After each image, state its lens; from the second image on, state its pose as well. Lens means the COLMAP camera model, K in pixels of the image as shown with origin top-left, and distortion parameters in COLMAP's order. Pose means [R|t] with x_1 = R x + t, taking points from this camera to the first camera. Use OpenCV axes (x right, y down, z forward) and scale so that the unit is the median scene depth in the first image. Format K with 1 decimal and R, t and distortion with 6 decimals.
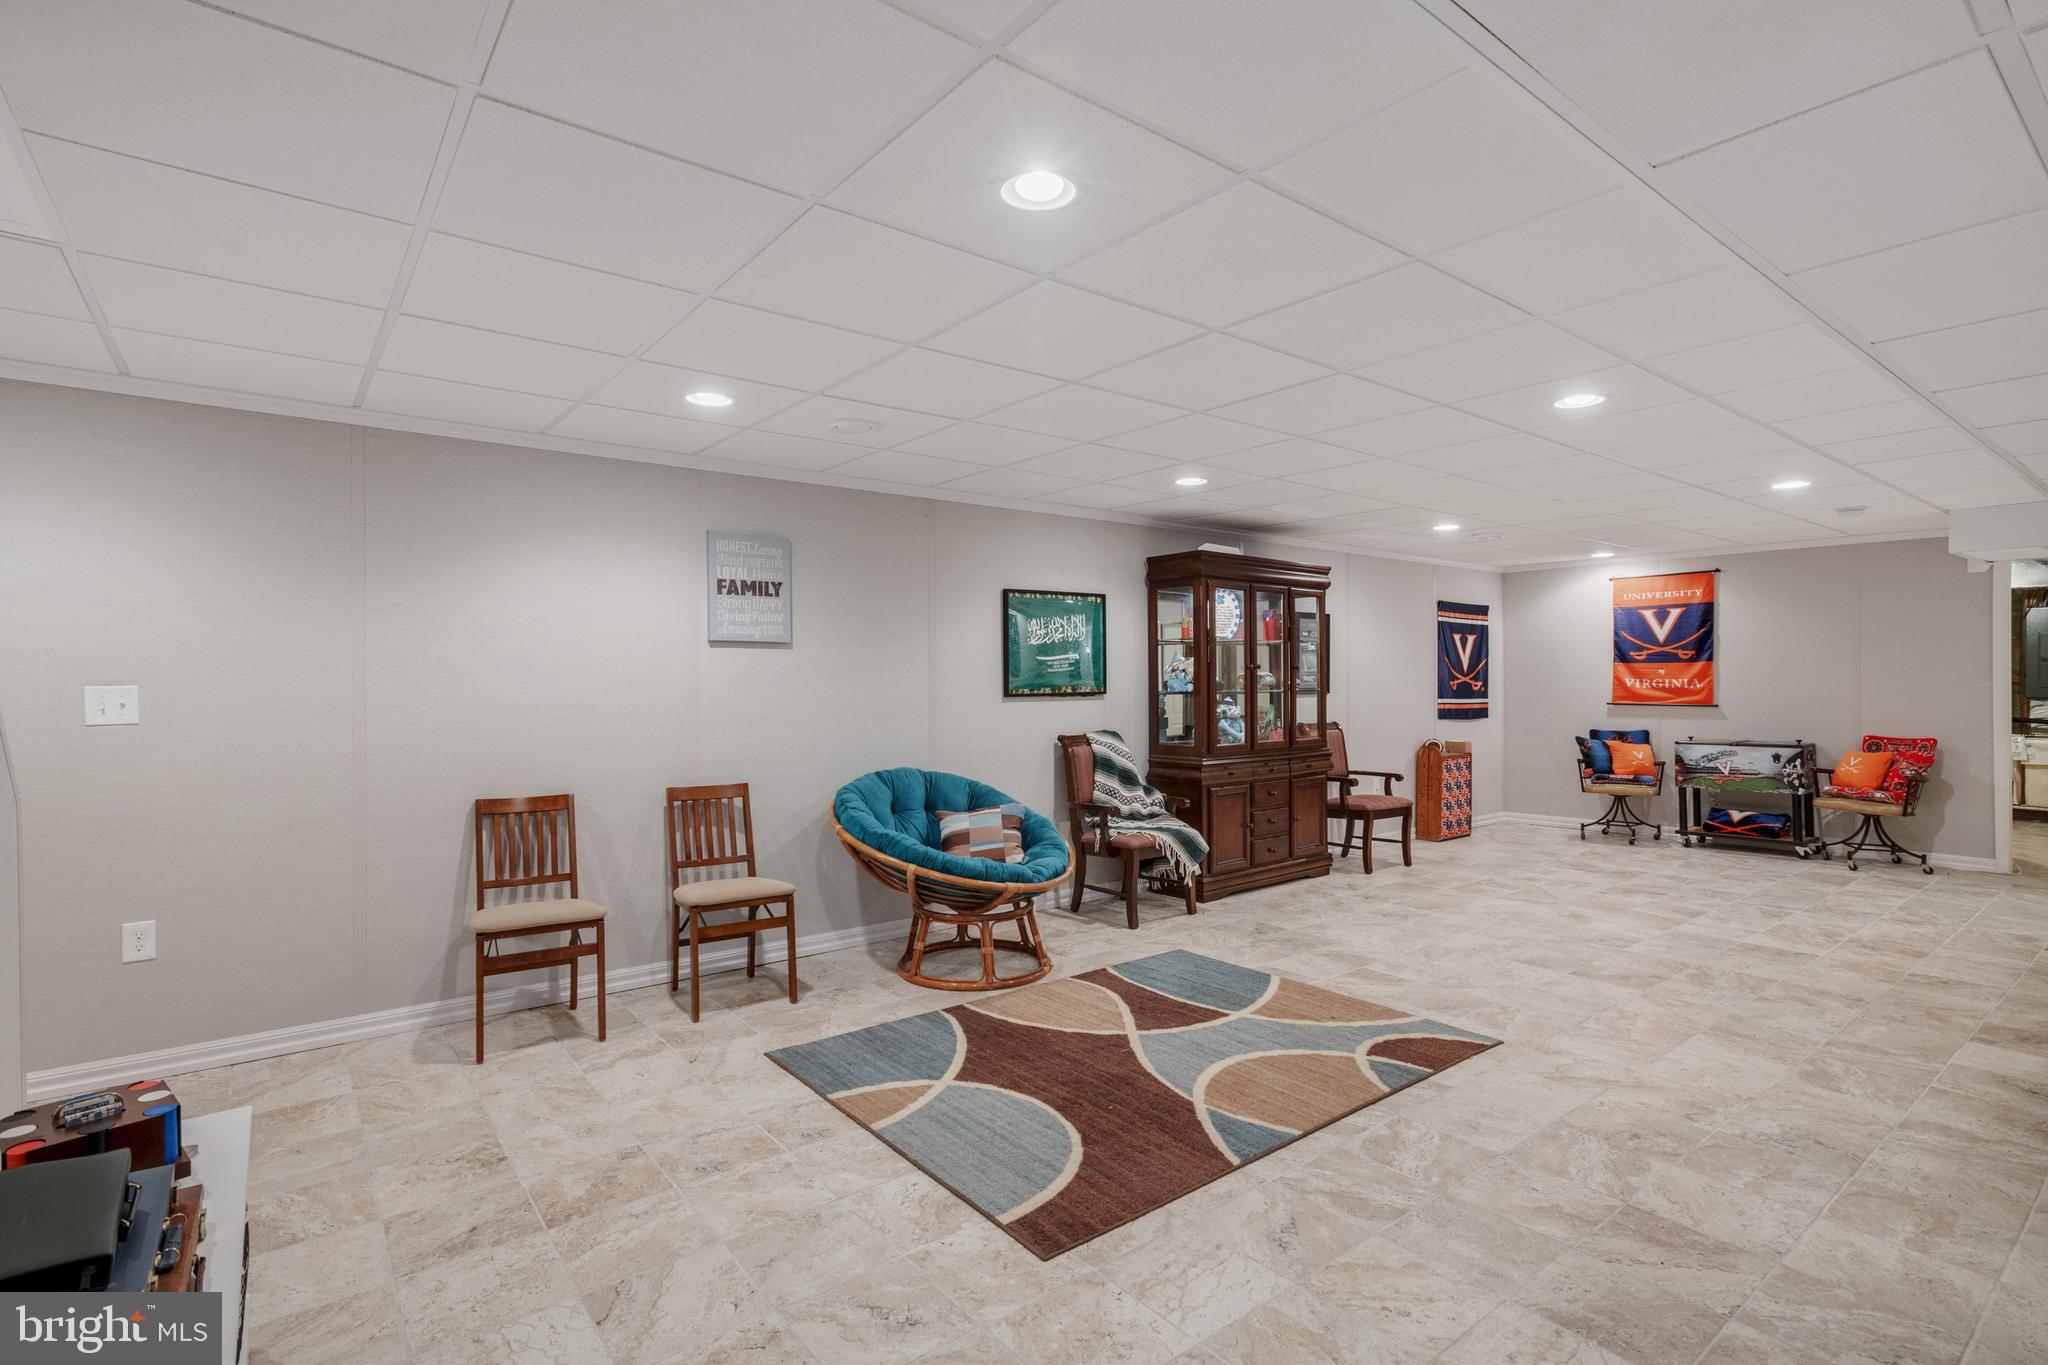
lens RADIAL K [[982.4, 0, 1025.1], [0, 982.4, 674.4], [0, 0, 1]] dist [-0.006724, 0.009538]
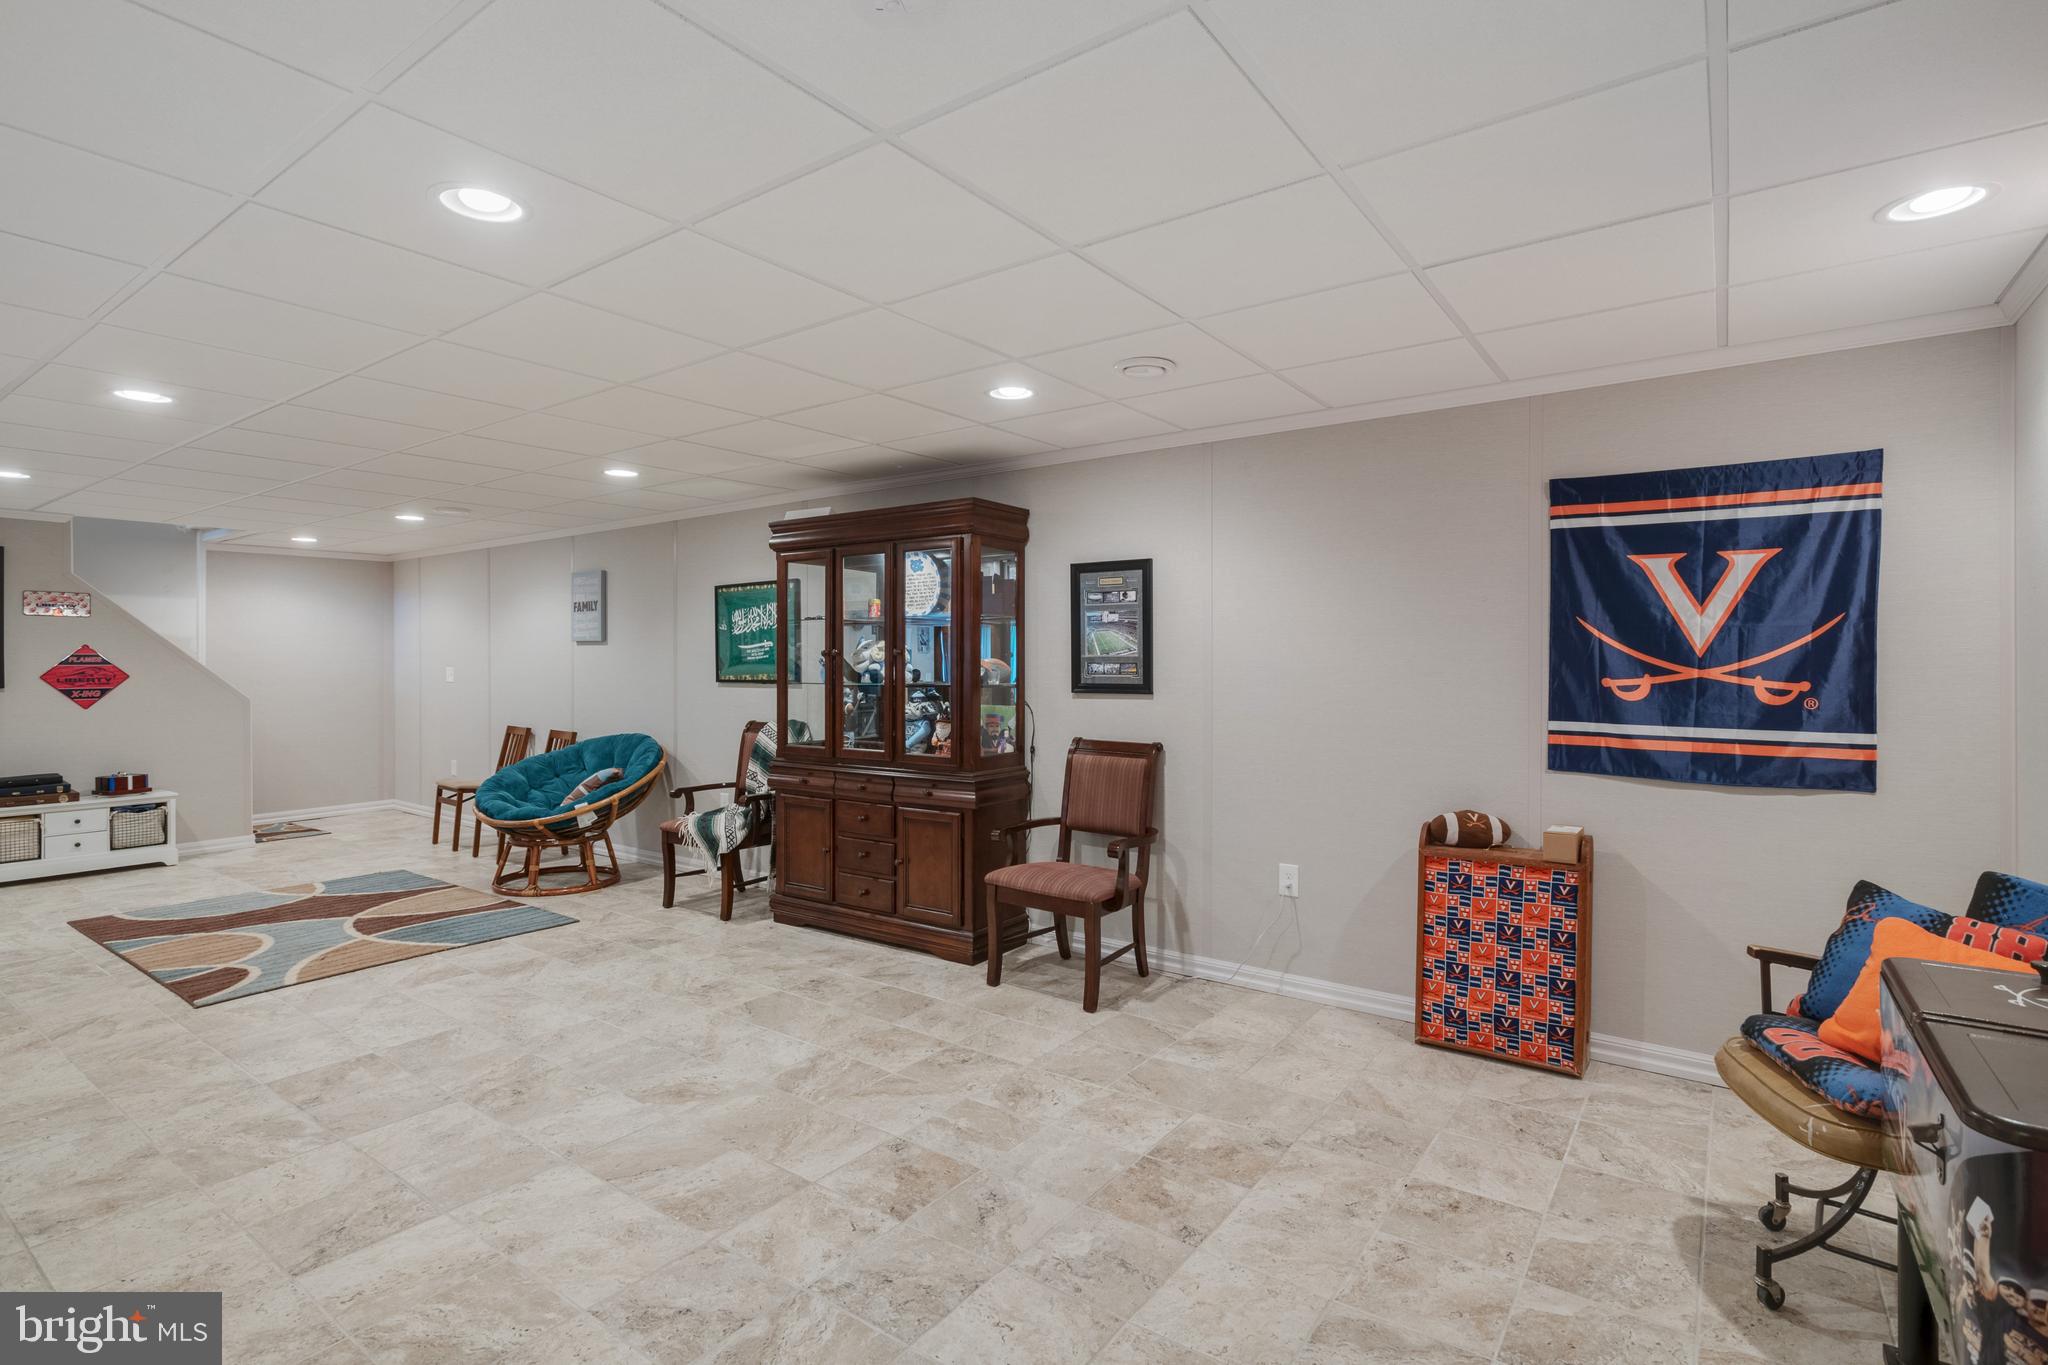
lens RADIAL K [[982.4, 0, 1025.1], [0, 982.4, 674.4], [0, 0, 1]] dist [-0.006724, 0.009538]
pose [[0.269106, 0.015034, -0.962993, 1.184596], [0.004479, 0.999848, 0.016861, -0.003609], [0.963100, -0.008851, 0.268997, 1.065976]]
